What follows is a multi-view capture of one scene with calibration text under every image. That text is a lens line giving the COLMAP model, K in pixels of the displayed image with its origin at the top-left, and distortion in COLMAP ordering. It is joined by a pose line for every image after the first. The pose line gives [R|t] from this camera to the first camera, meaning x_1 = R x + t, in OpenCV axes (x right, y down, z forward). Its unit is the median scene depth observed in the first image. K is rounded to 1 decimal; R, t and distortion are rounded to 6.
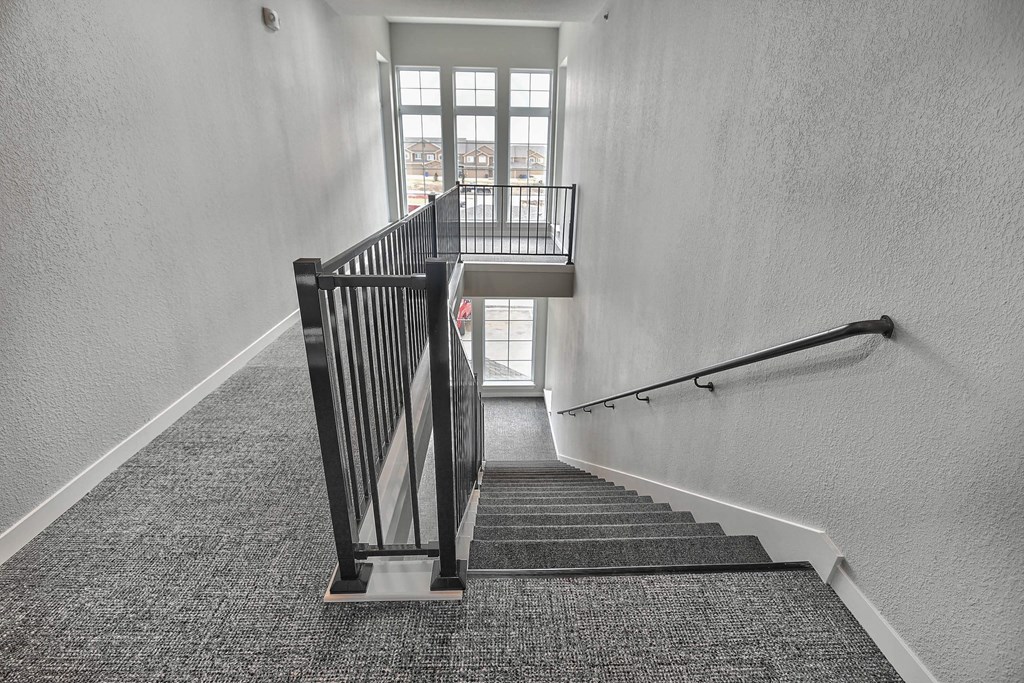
lens RADIAL K [[489.0, 0, 512.0], [0, 489.0, 341.5], [0, 0, 1]] dist [-0.002678, -0.000333]
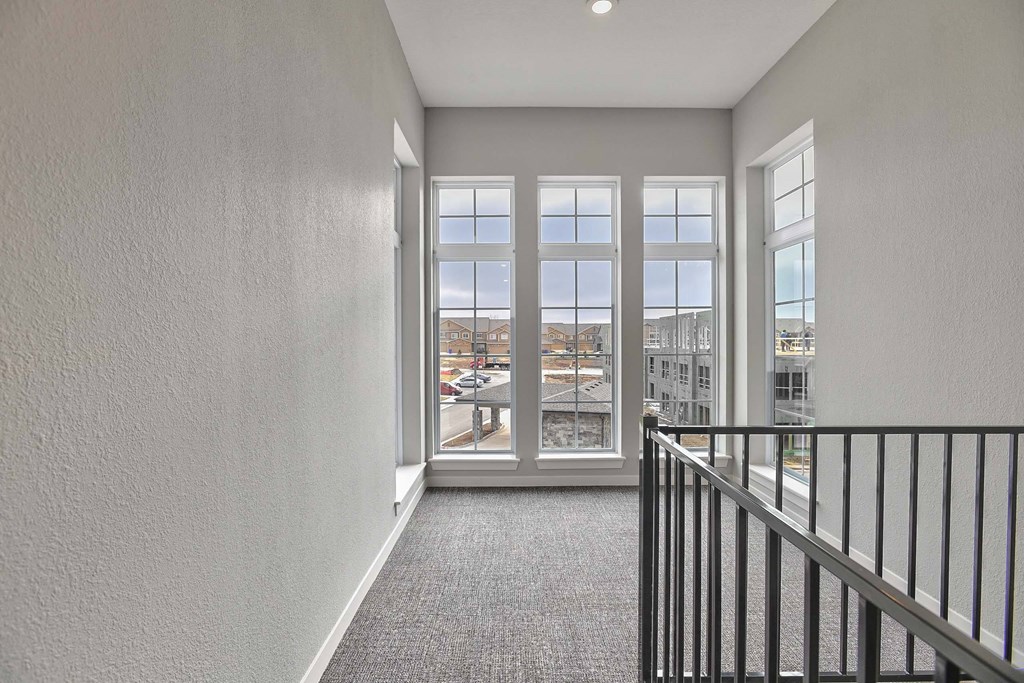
lens RADIAL K [[489.0, 0, 512.0], [0, 489.0, 341.5], [0, 0, 1]] dist [-0.002678, -0.000333]
pose [[0.999205, -0.017940, -0.035595, -0.131162], [0.004812, 0.940749, -0.339069, -0.205070], [0.039569, 0.338628, 0.940088, 0.546064]]
